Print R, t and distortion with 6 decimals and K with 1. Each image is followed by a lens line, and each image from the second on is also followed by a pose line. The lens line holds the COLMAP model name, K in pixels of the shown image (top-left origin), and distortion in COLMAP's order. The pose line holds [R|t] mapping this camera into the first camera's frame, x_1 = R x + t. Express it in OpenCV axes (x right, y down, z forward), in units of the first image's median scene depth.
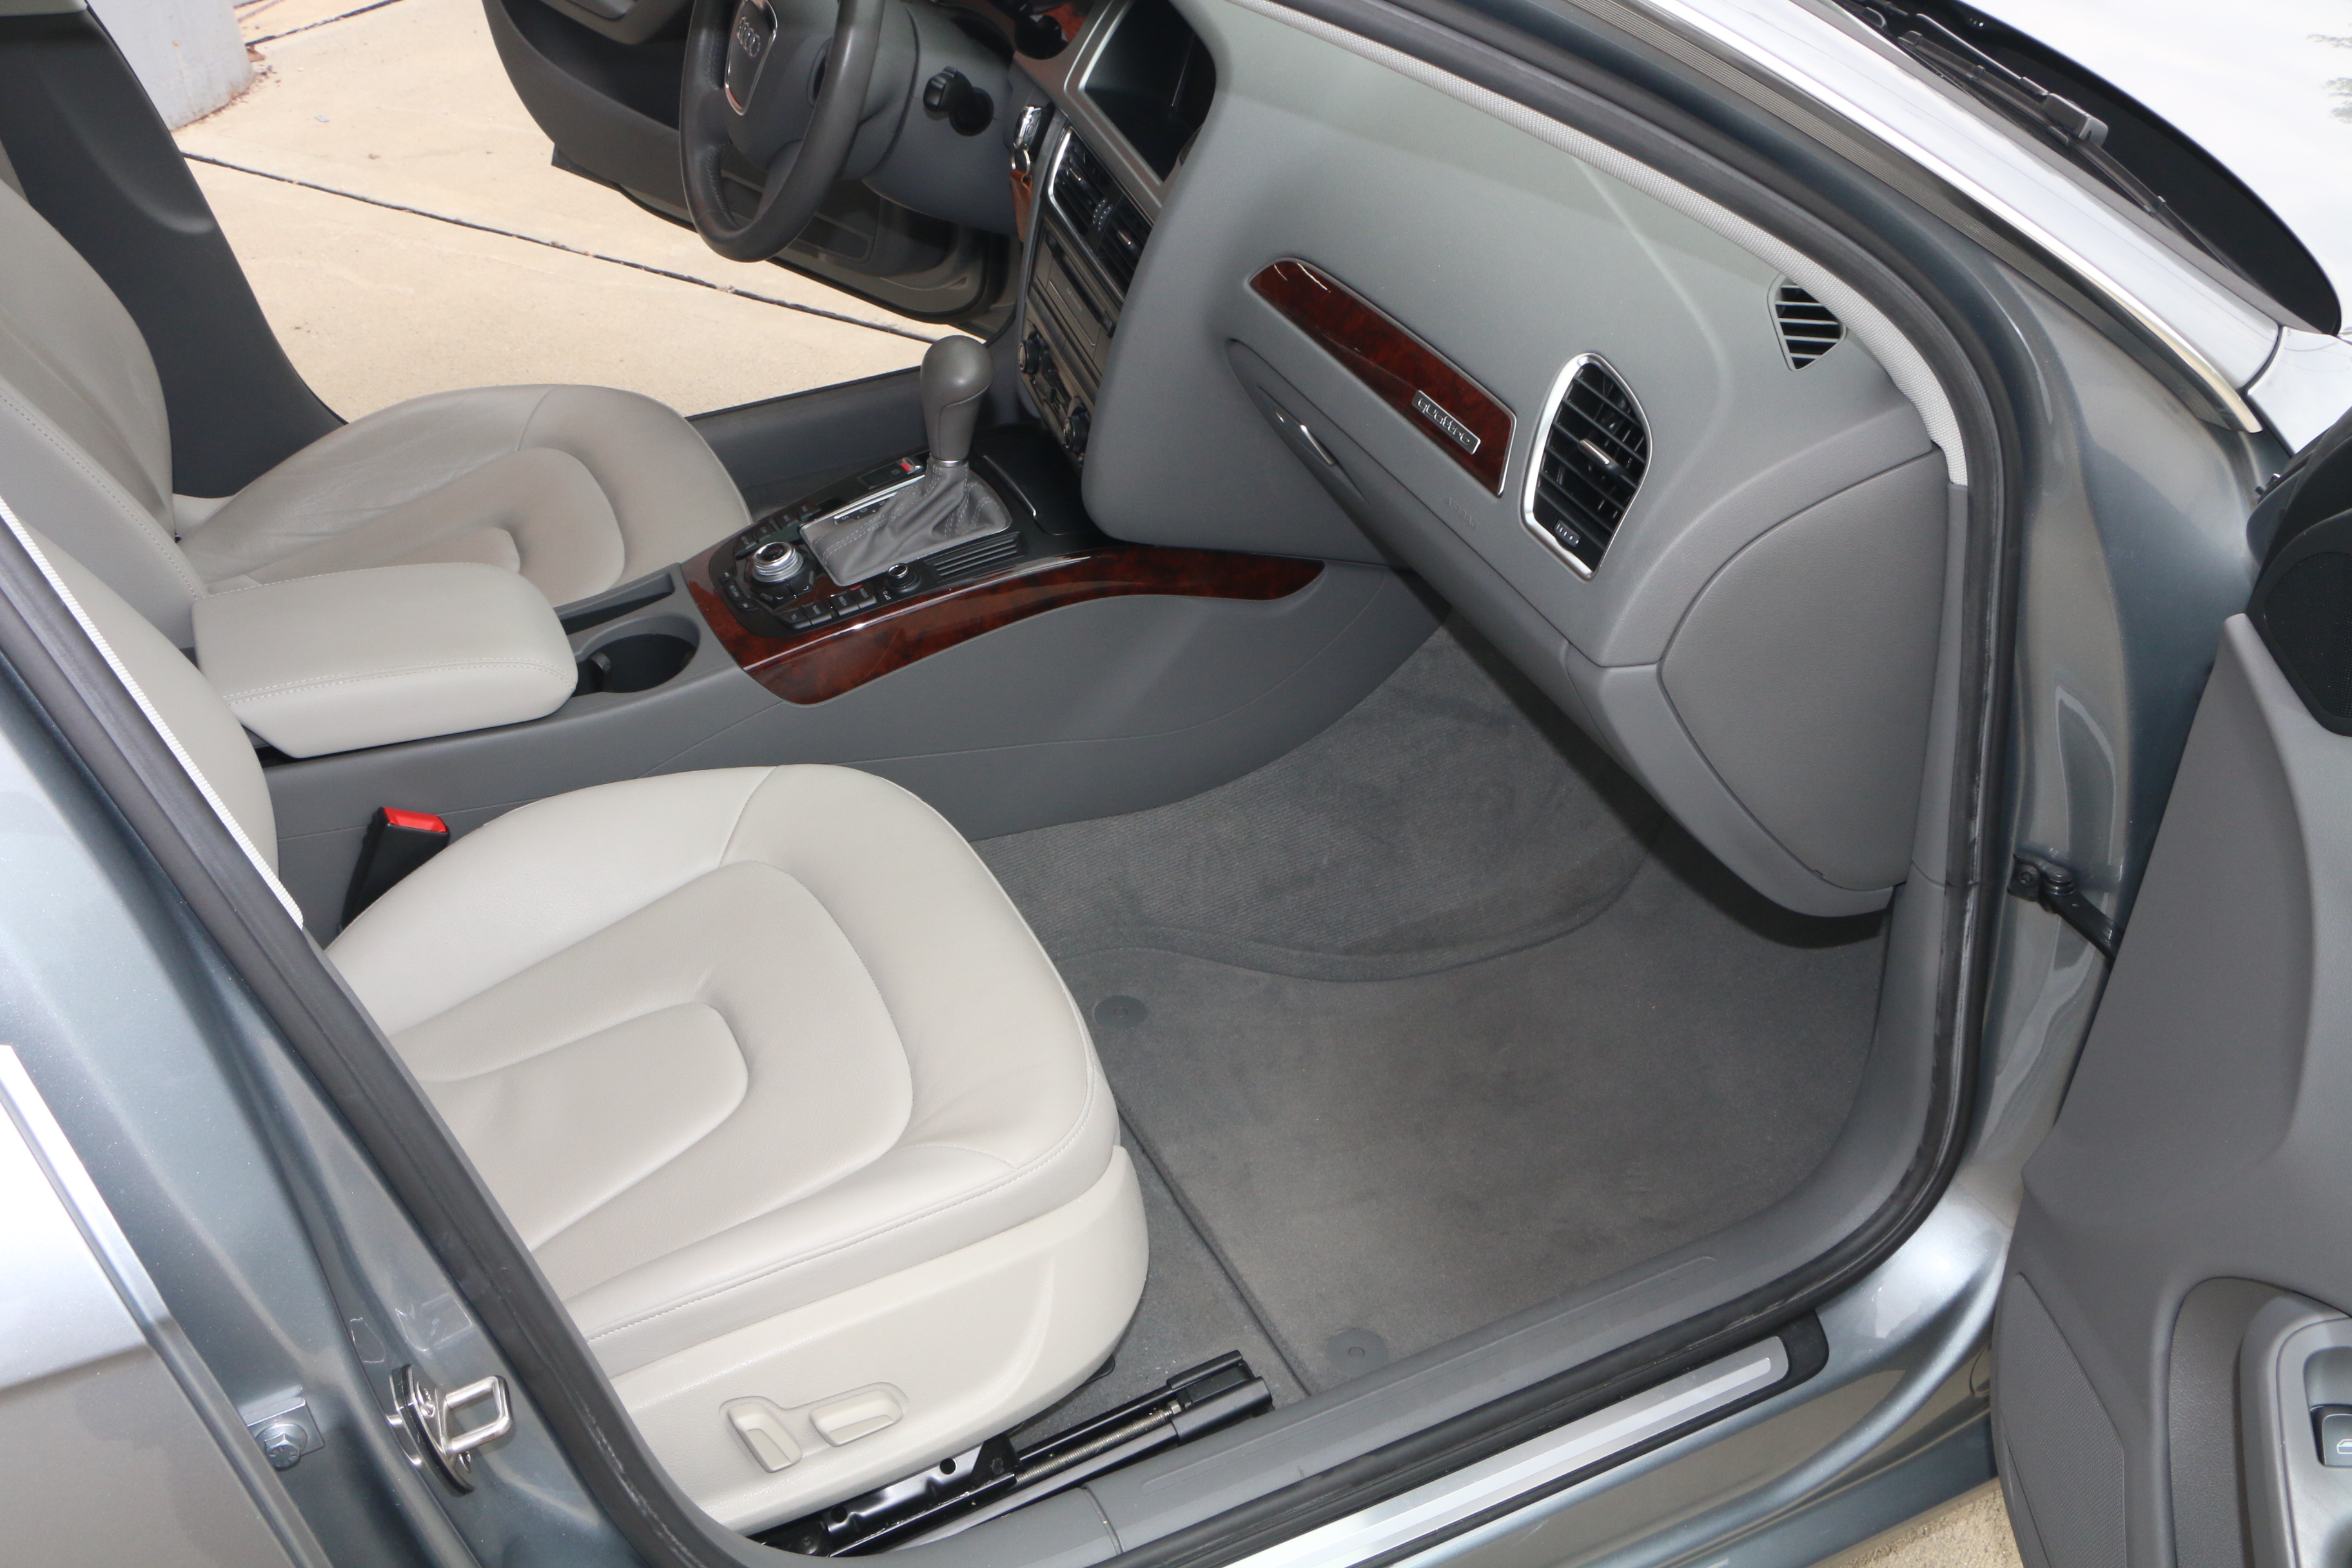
lens RADIAL K [[2396.5, 0, 1176.0], [0, 2396.5, 784.0], [0, 0, 1]] dist [-0.132231, 0.283971]
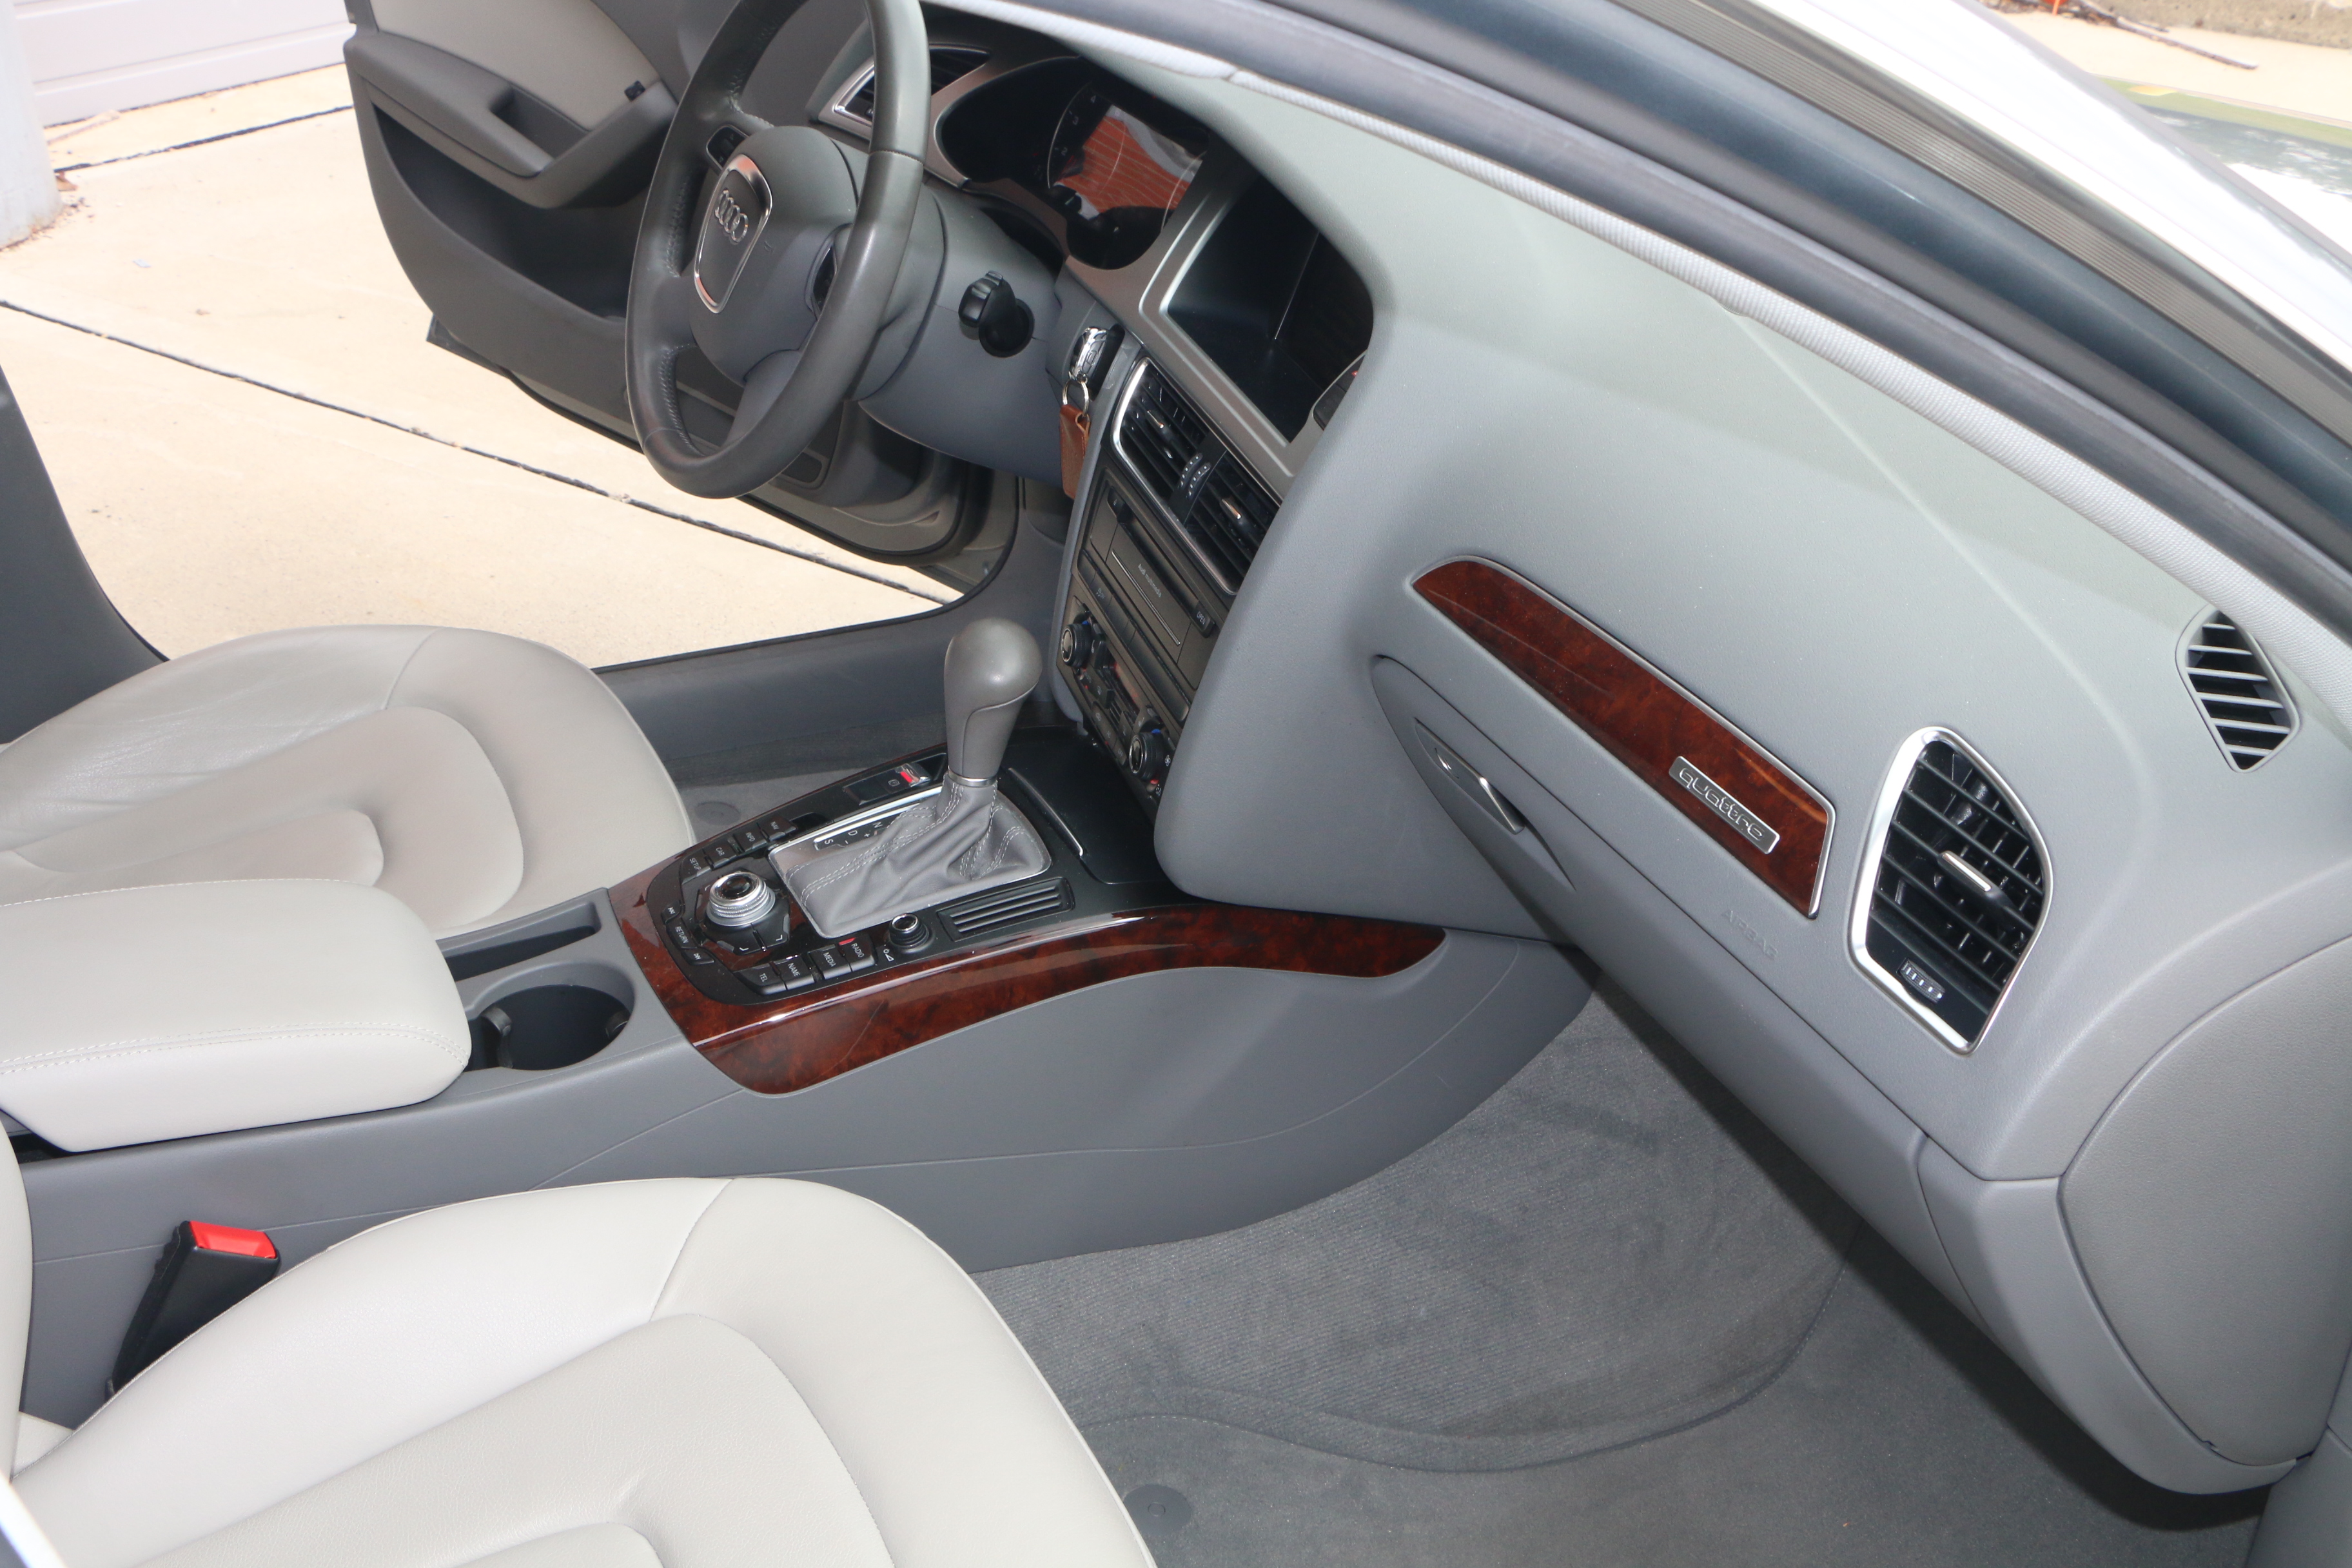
lens RADIAL K [[2587.1, 0, 1165.4], [0, 2587.1, 764.6], [0, 0, 1]] dist [-0.094993, 0.298707]
pose [[0.997123, 0.052137, 0.055022, -0.080855], [-0.046402, 0.993824, -0.100800, -0.059797], [-0.059937, 0.097957, 0.993384, 0.173405]]
